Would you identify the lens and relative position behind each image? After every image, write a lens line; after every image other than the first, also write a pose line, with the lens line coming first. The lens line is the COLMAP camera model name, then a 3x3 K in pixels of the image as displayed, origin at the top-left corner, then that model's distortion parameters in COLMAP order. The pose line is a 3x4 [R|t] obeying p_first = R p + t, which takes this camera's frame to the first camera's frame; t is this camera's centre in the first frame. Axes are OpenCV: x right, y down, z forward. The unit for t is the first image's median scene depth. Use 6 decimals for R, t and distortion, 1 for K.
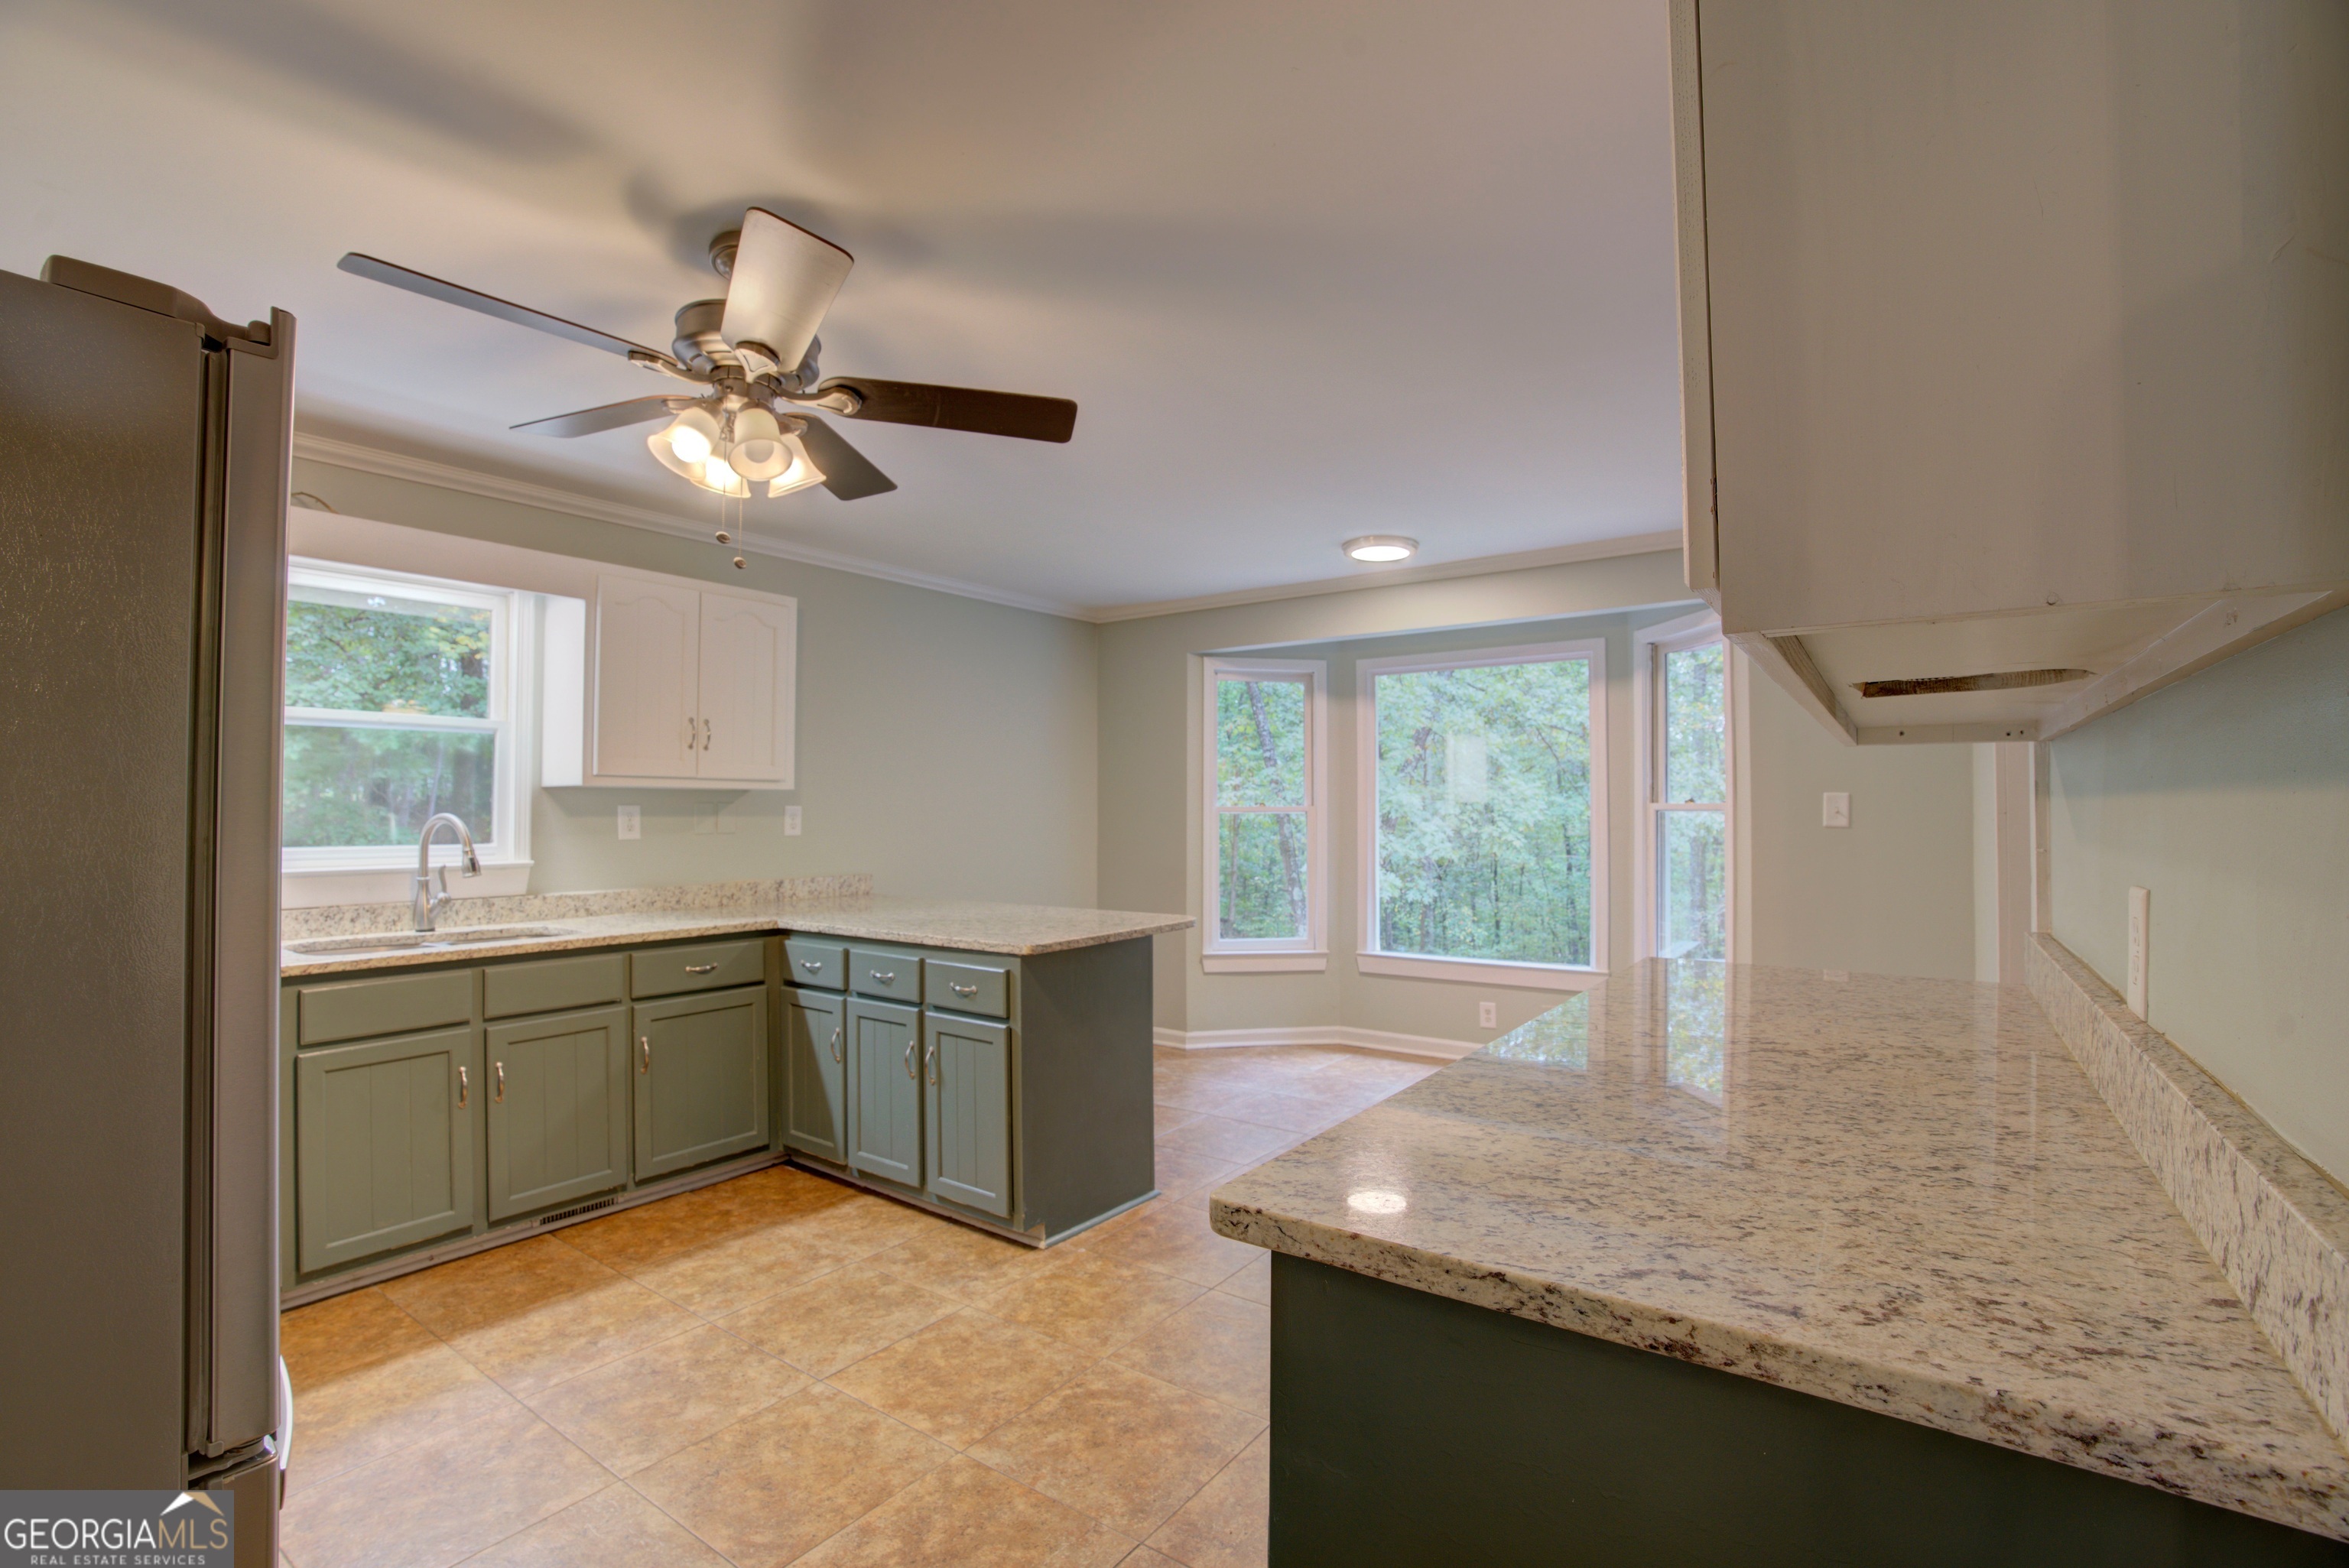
lens RADIAL K [[1068.8, 0, 1157.4], [0, 1068.8, 799.5], [0, 0, 1]] dist [-0.056558, 0.018267]
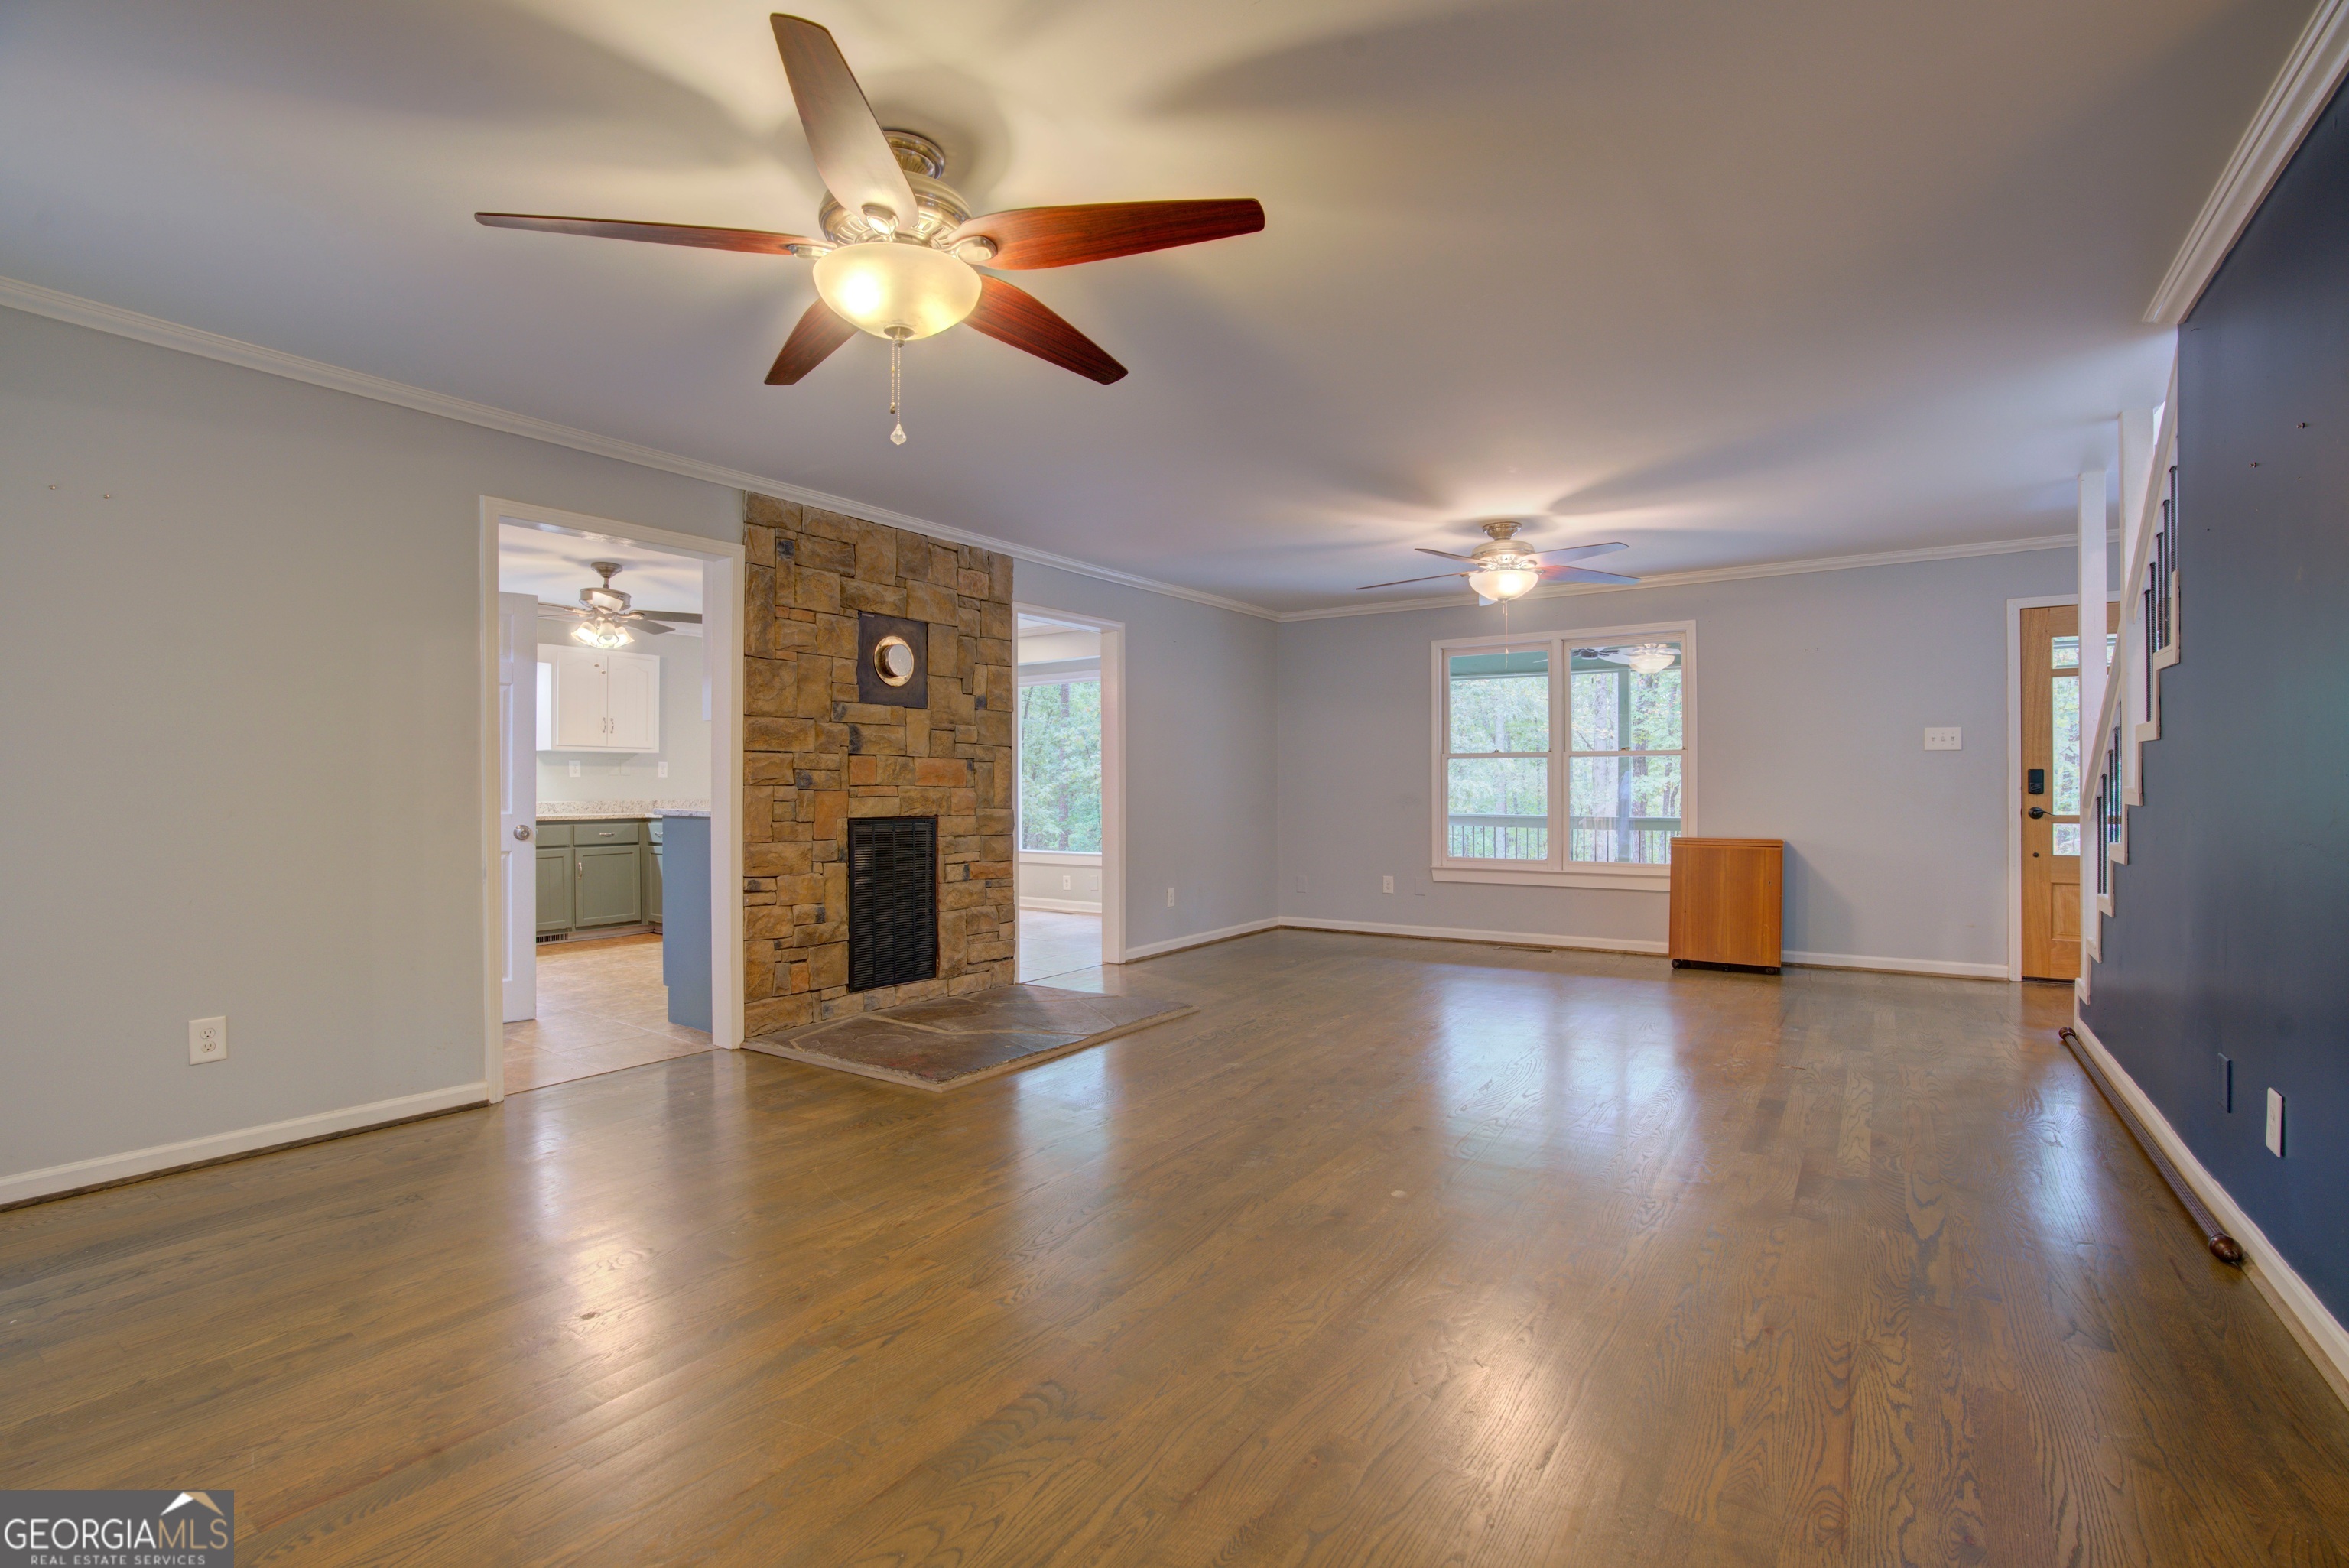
lens RADIAL K [[1068.8, 0, 1158.0], [0, 1068.8, 790.5], [0, 0, 1]] dist [-0.056558, 0.018267]
pose [[0.999894, -0.000855, 0.014556, 0.705294], [0.000643, 0.999894, 0.014575, 0.041249], [-0.014567, -0.014564, 0.999788, -1.244059]]
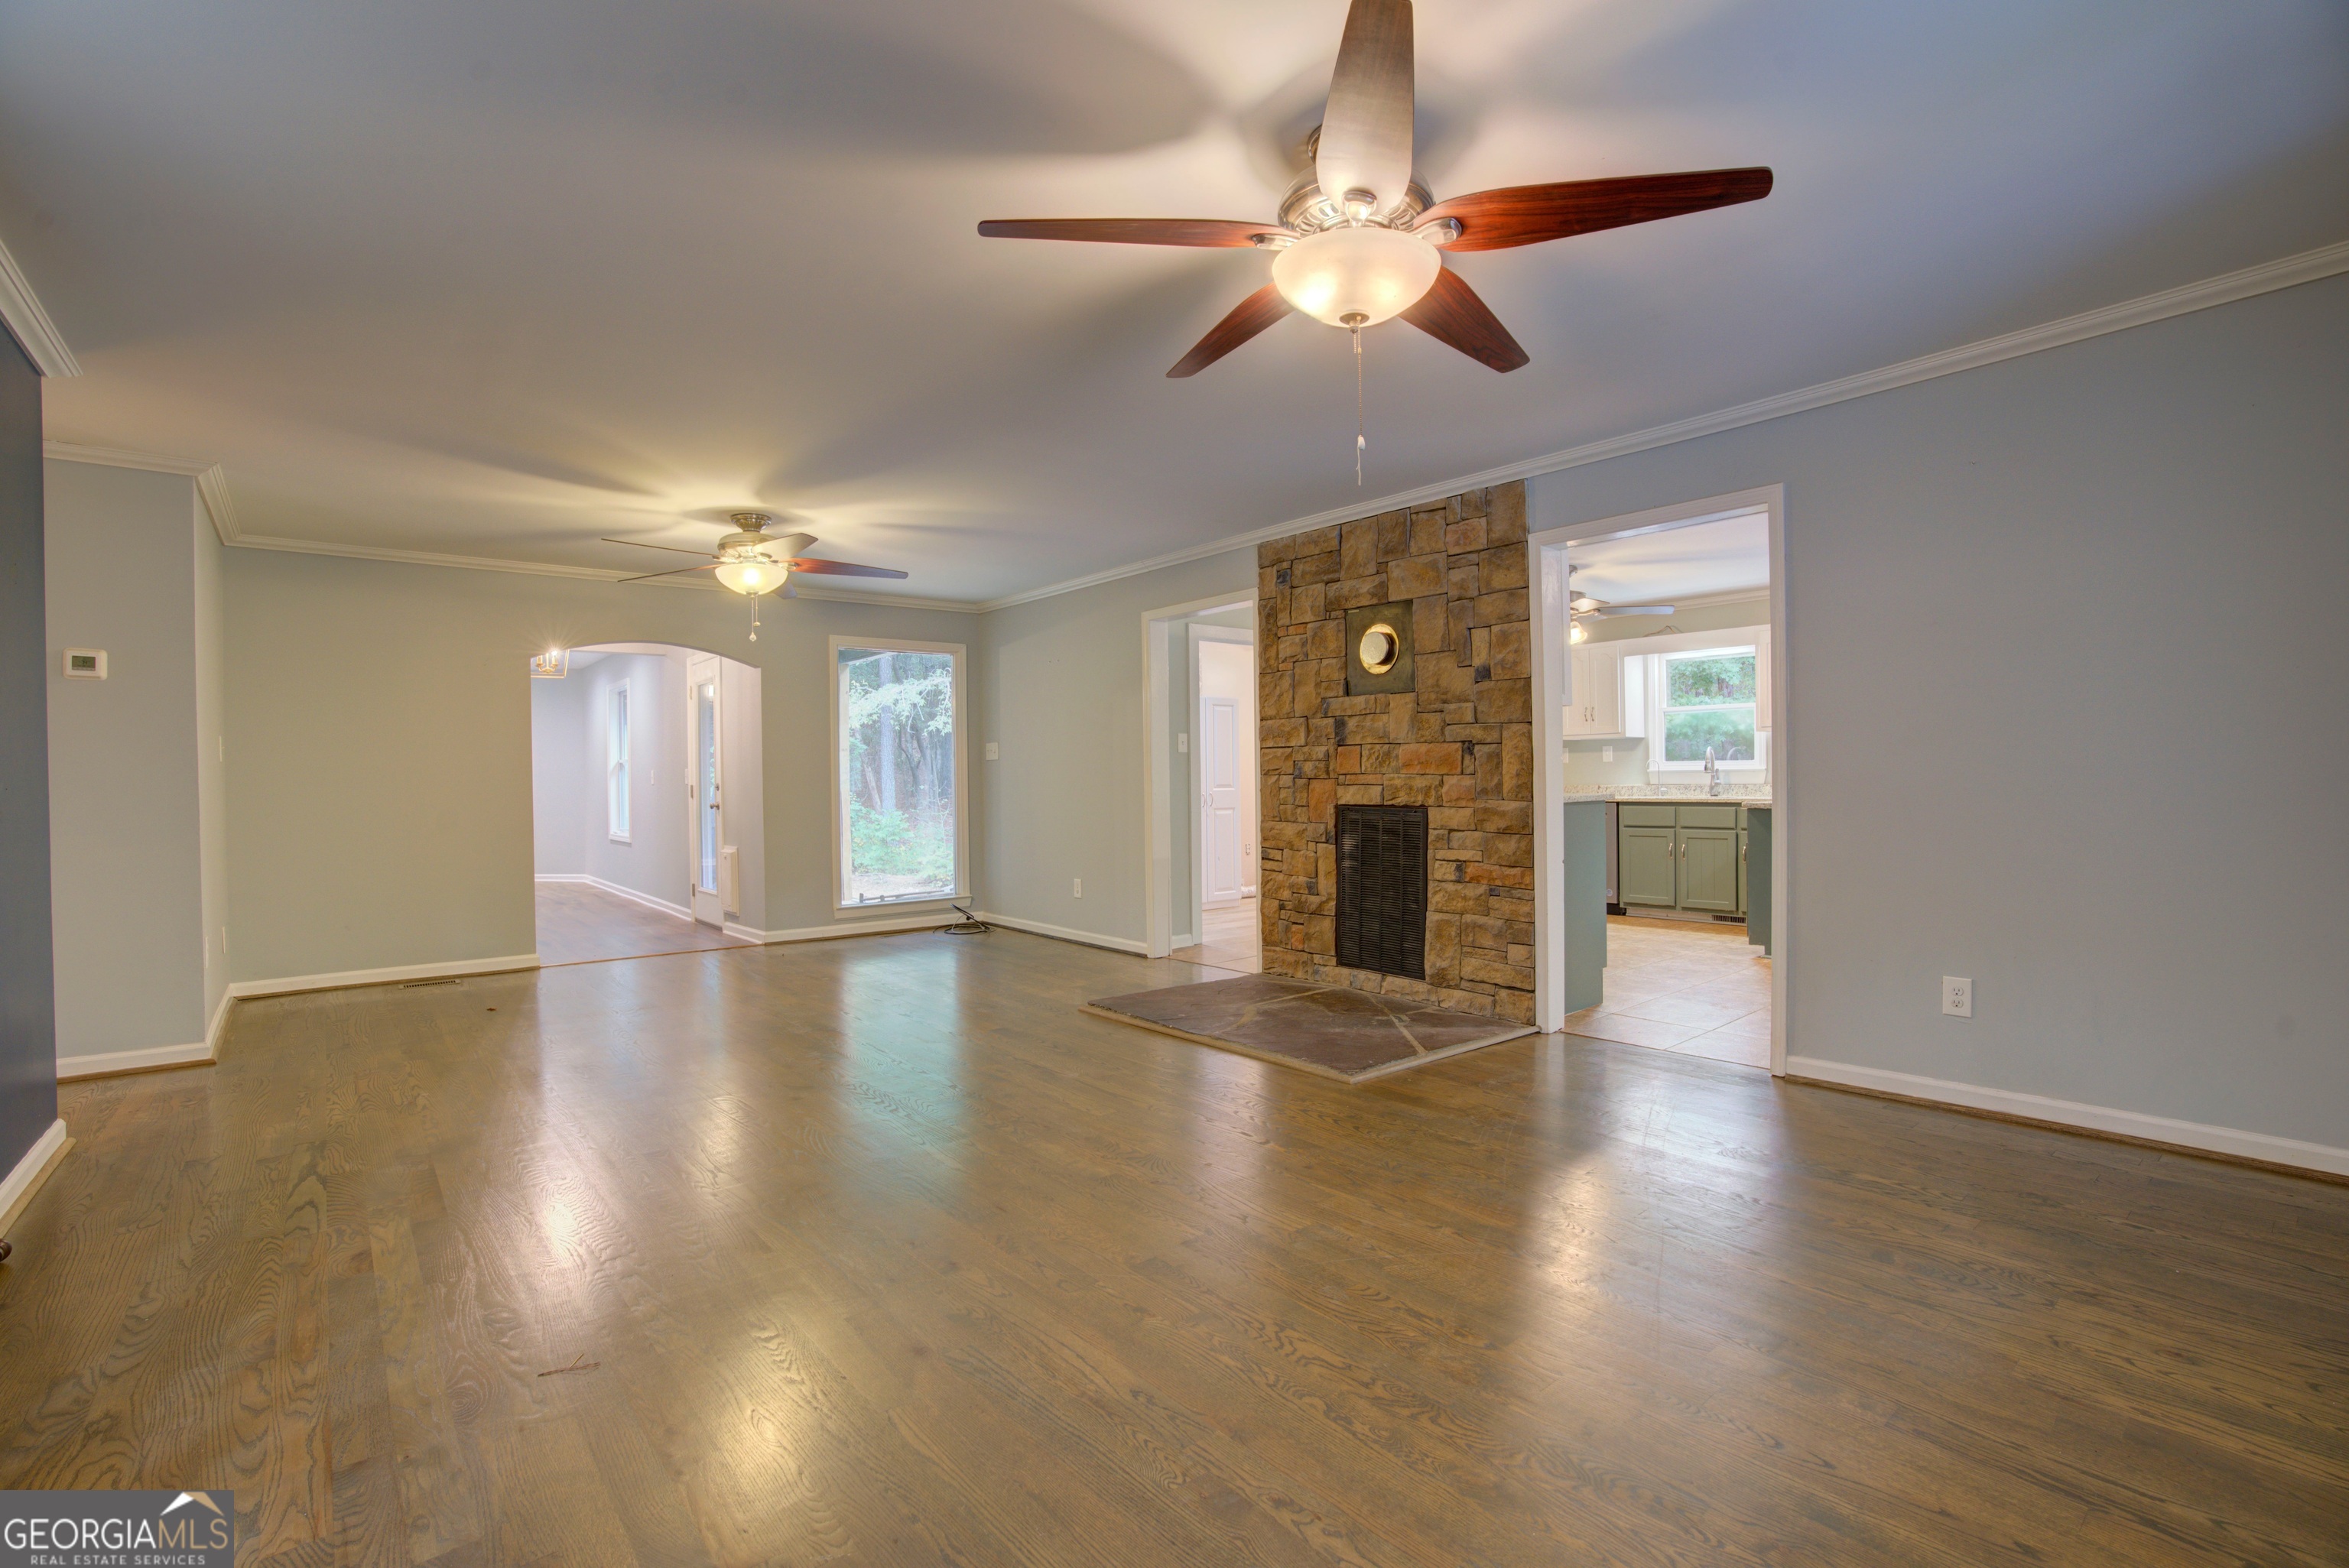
lens RADIAL K [[1068.8, 0, 1181.6], [0, 1068.8, 790.8], [0, 0, 1]] dist [-0.056558, 0.018267]
pose [[-0.248538, 0.016755, -0.968477, 1.927644], [0.023535, 0.999660, 0.011255, 0.057104], [0.968336, -0.019996, -0.248848, 0.430203]]
